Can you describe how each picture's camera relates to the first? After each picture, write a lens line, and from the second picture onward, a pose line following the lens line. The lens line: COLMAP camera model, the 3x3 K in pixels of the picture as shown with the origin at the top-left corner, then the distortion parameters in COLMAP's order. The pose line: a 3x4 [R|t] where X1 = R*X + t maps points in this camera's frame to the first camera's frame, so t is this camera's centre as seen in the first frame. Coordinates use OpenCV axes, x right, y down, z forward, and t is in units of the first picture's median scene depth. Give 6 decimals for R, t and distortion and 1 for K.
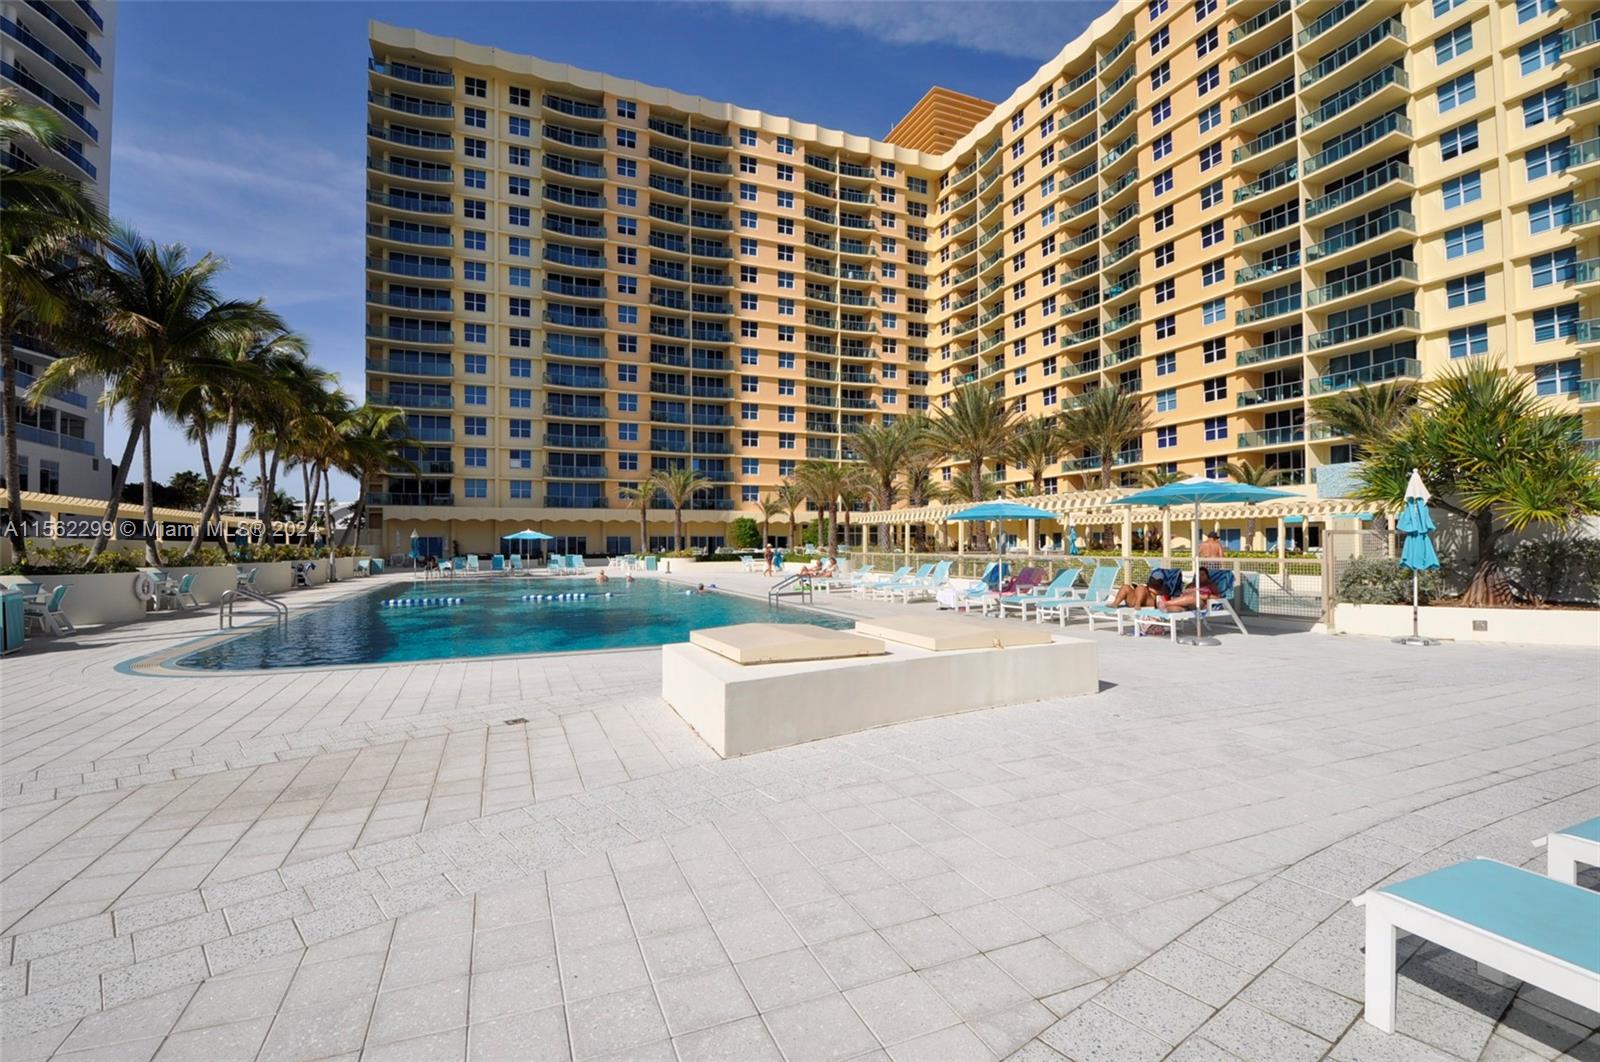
lens RADIAL K [[705.5, 0, 803.6], [0, 705.5, 527.9], [0, 0, 1]] dist [-0.001064, -0.000157]
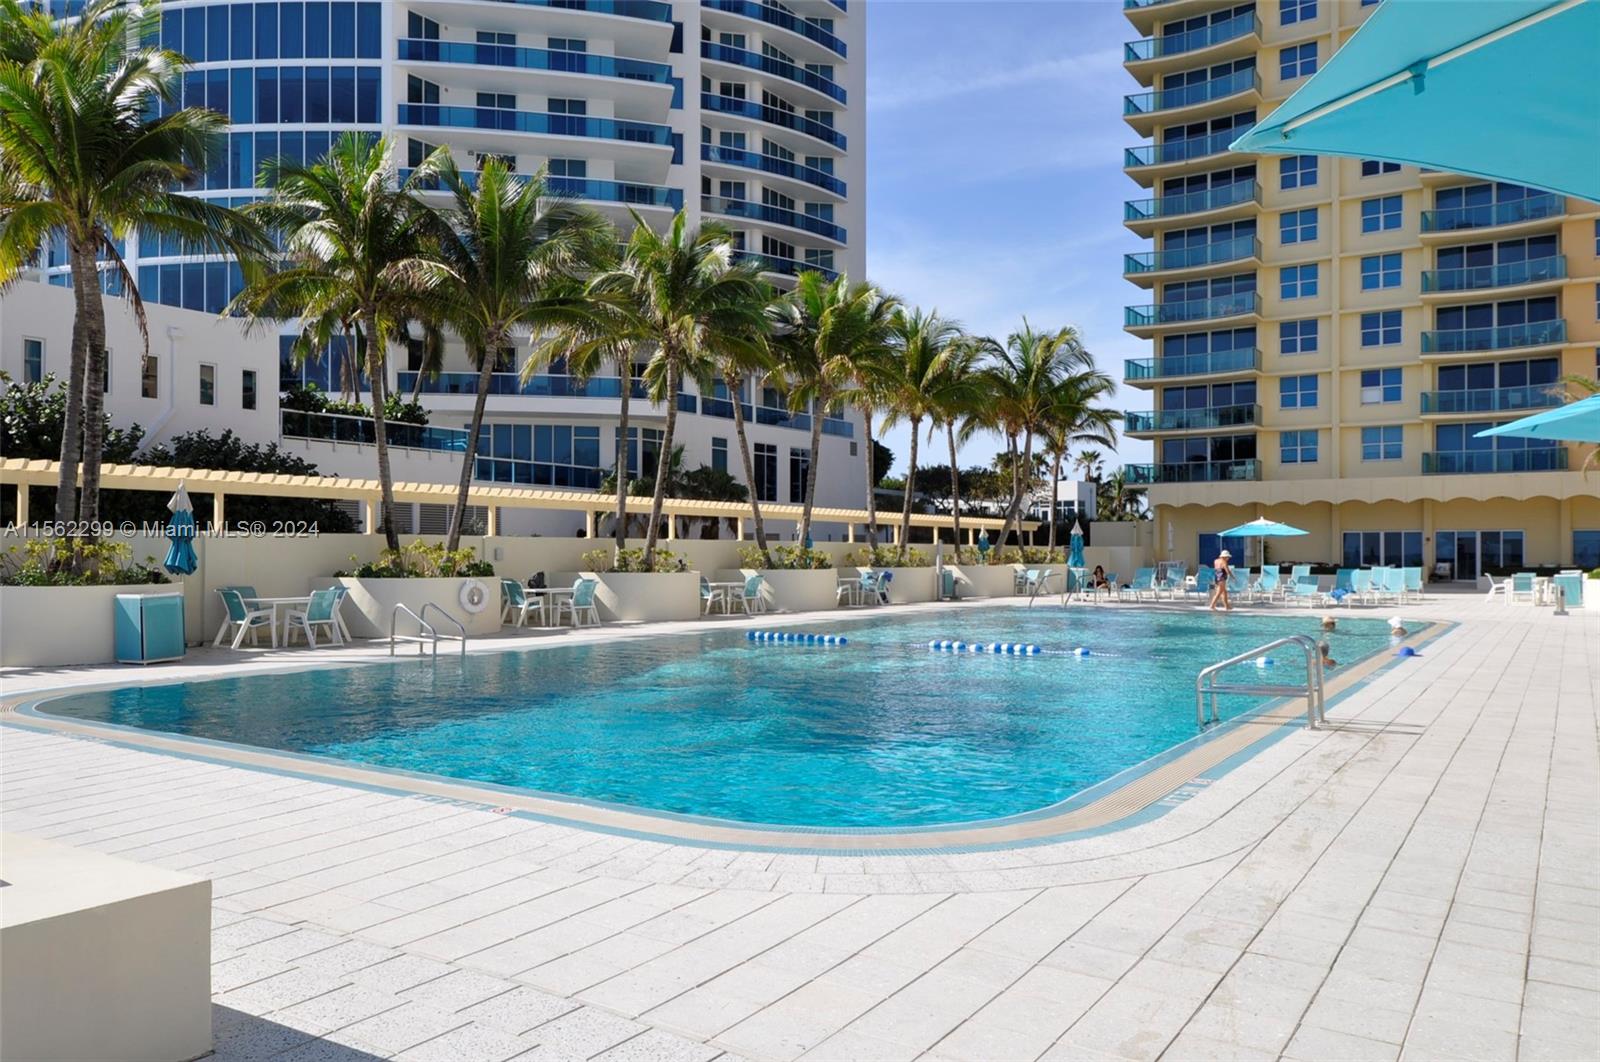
lens RADIAL K [[1135.3, 0, 803.2], [0, 1135.3, 538.8], [0, 0, 1]] dist [0.008403, 0.002650]
pose [[0.558690, 0.000083, -0.829377, 0.068305], [0.015708, 0.999820, 0.010681, 0.001634], [0.829228, -0.018996, 0.558587, 0.160223]]
